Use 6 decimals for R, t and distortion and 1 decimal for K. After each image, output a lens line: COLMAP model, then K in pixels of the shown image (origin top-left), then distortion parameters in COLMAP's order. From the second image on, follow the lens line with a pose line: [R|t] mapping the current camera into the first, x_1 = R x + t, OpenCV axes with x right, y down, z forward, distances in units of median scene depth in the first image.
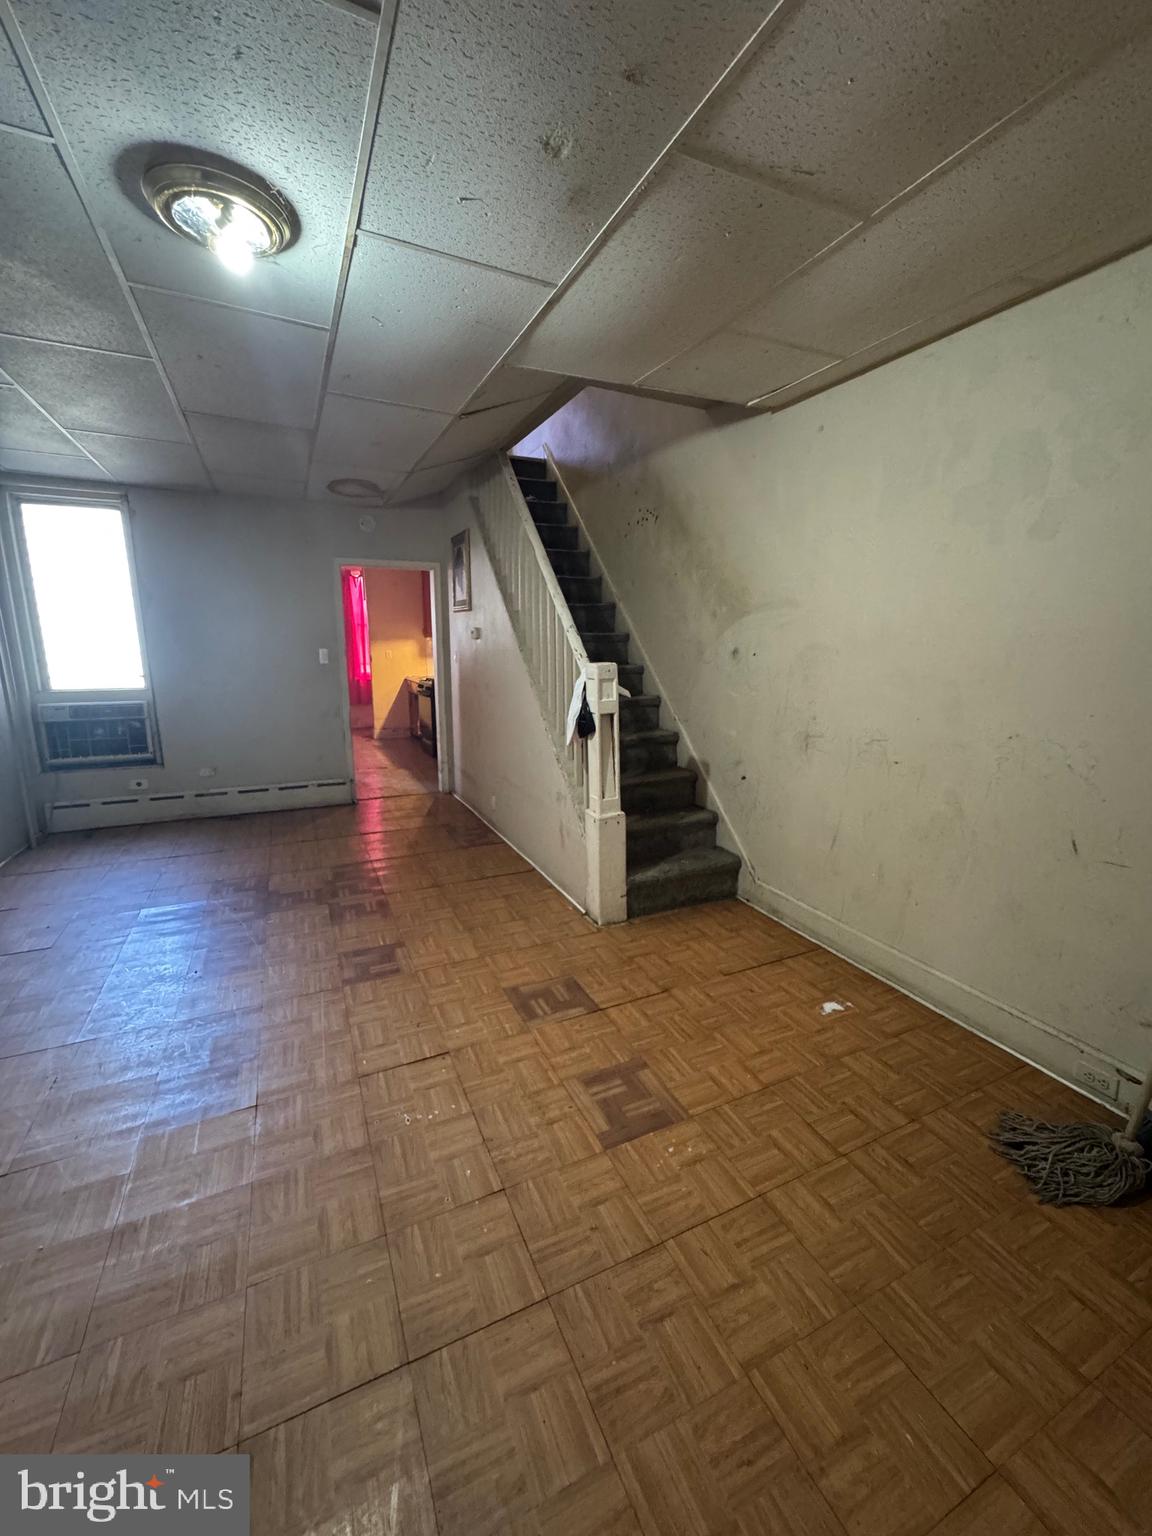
lens RADIAL K [[614.8, 0, 578.3], [0, 614.8, 770.2], [0, 0, 1]] dist [-0.005787, 0.000410]
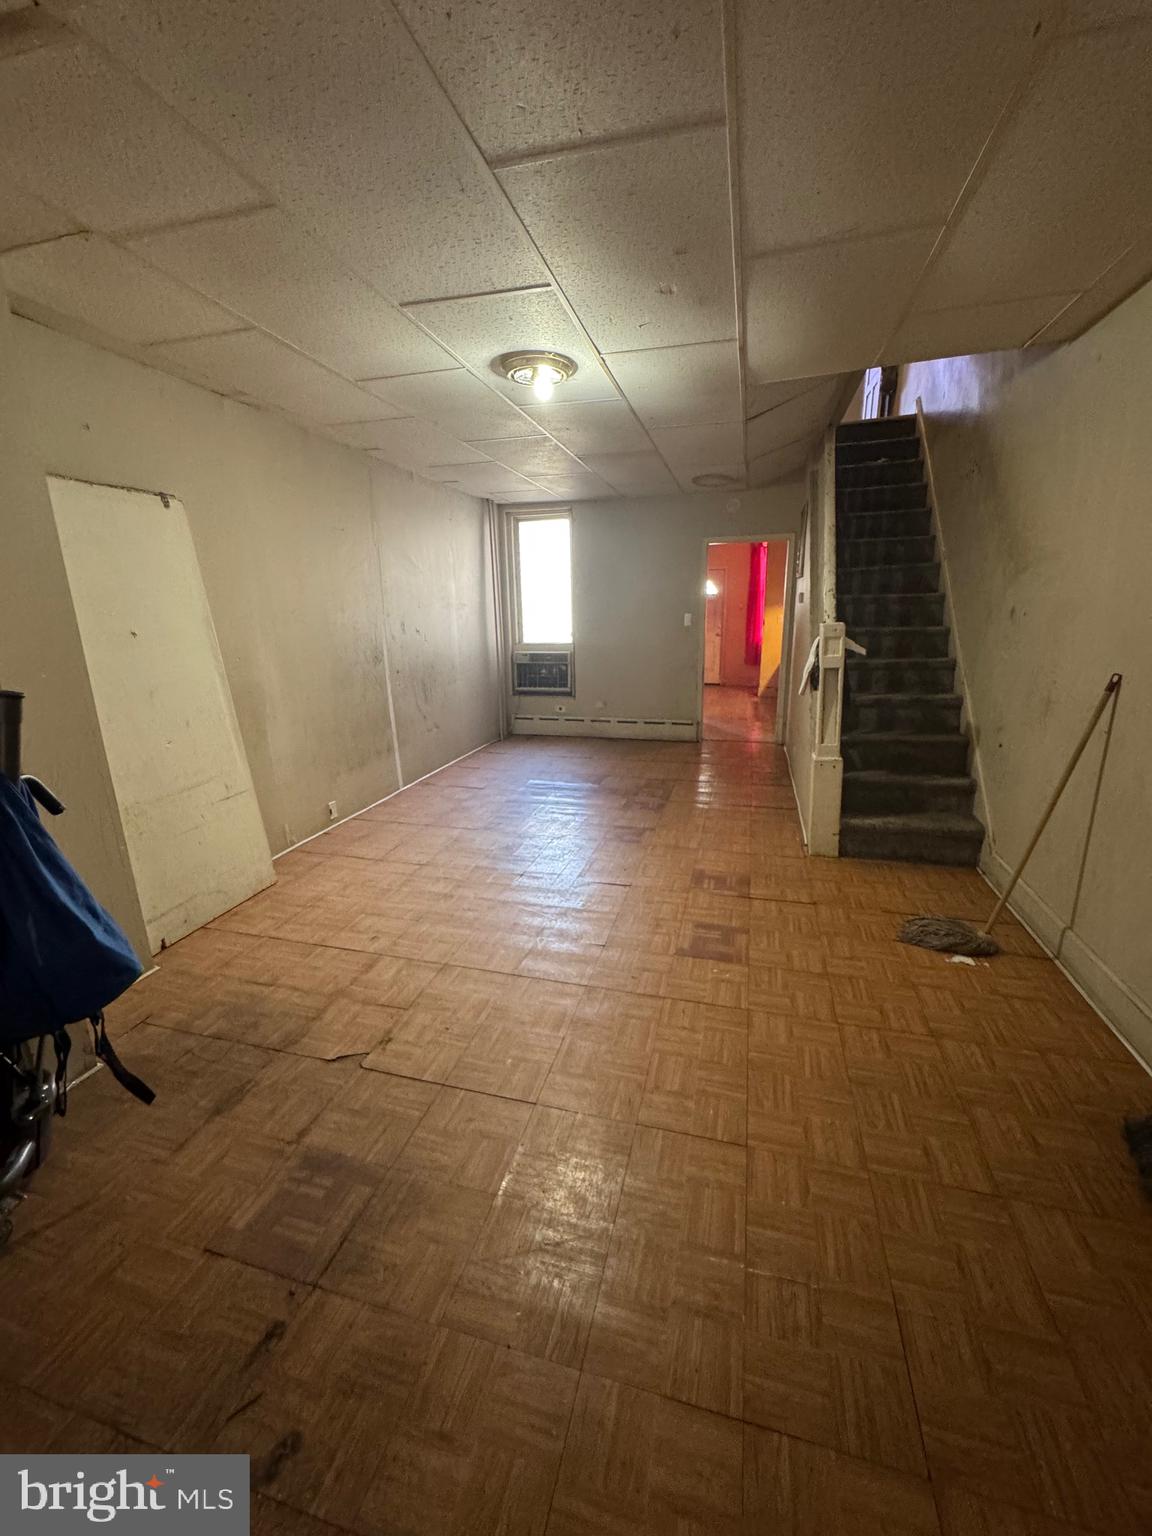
lens RADIAL K [[614.8, 0, 578.3], [0, 614.8, 770.2], [0, 0, 1]] dist [-0.005787, 0.000410]
pose [[0.758812, 0.147850, -0.634306, 0.369931], [-0.114386, 0.989009, 0.093689, 0.035186], [0.641186, 0.001464, 0.767384, -0.139871]]
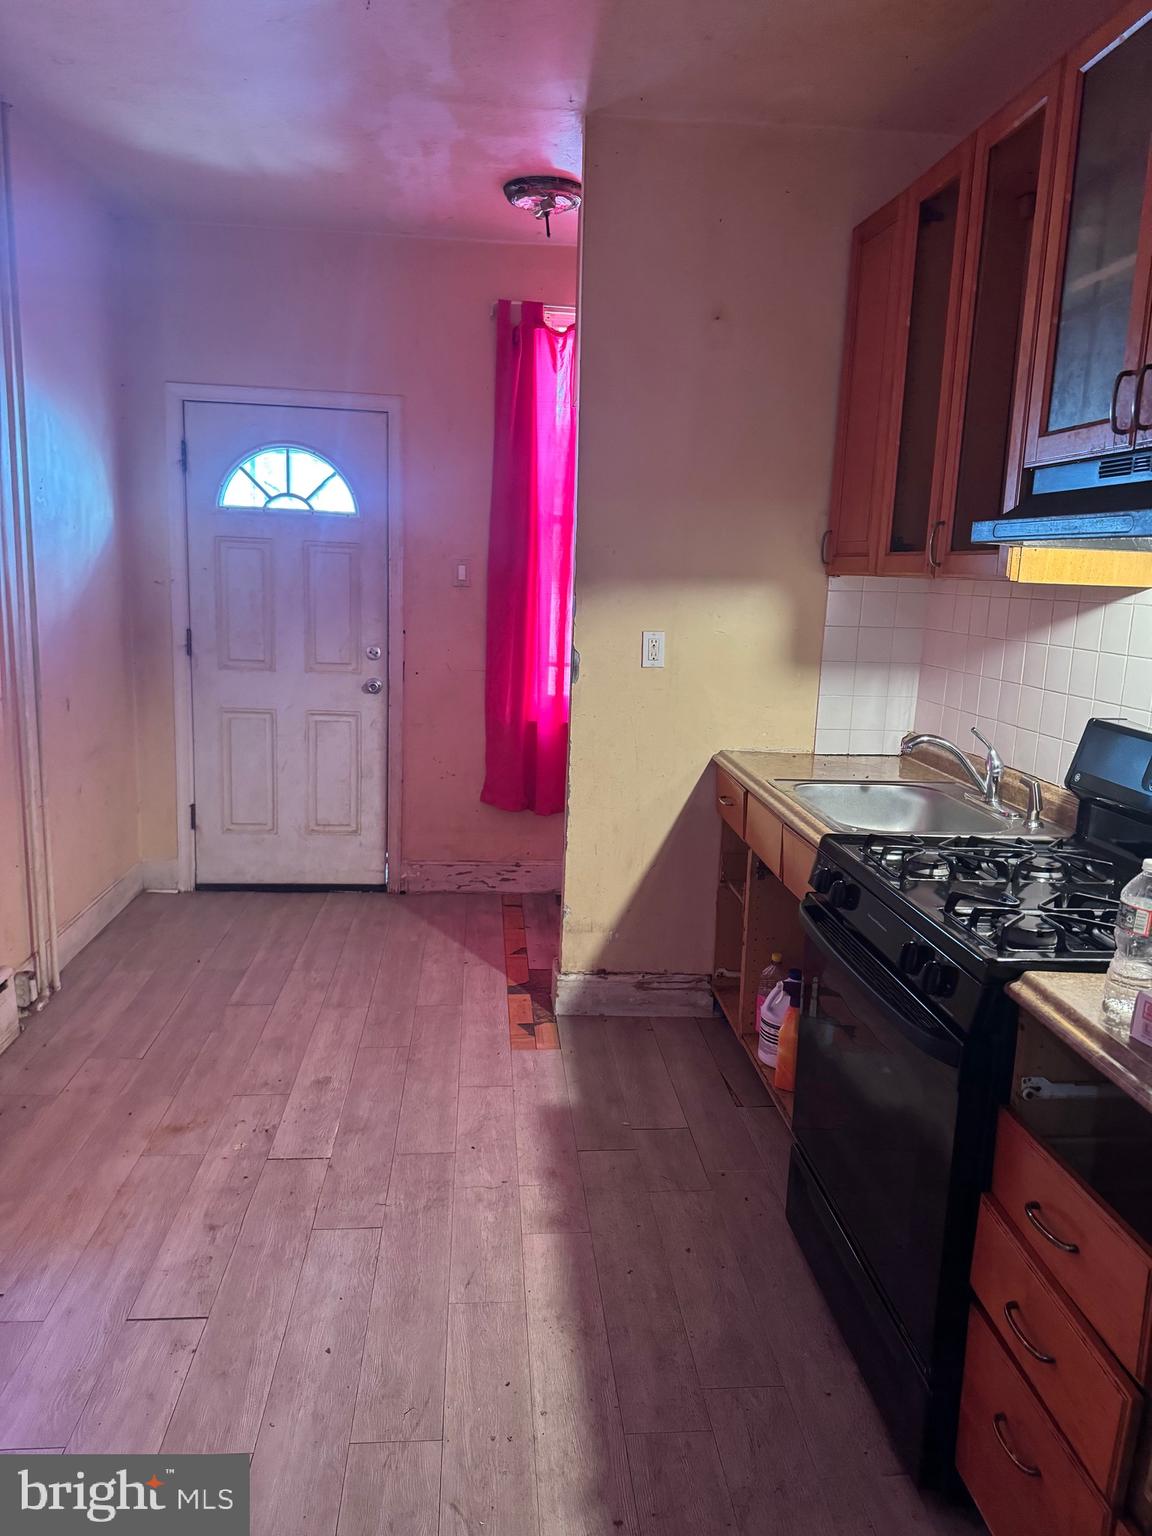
lens RADIAL K [[1056.4, 0, 576.0], [0, 1056.4, 768.0], [0, 0, 1]] dist [0.109849, -0.174925]
pose [[0.937047, 0.091661, -0.336960, -0.508048], [-0.101051, 0.994827, -0.010395, -0.350918], [0.334264, 0.043791, 0.941462, 1.603310]]
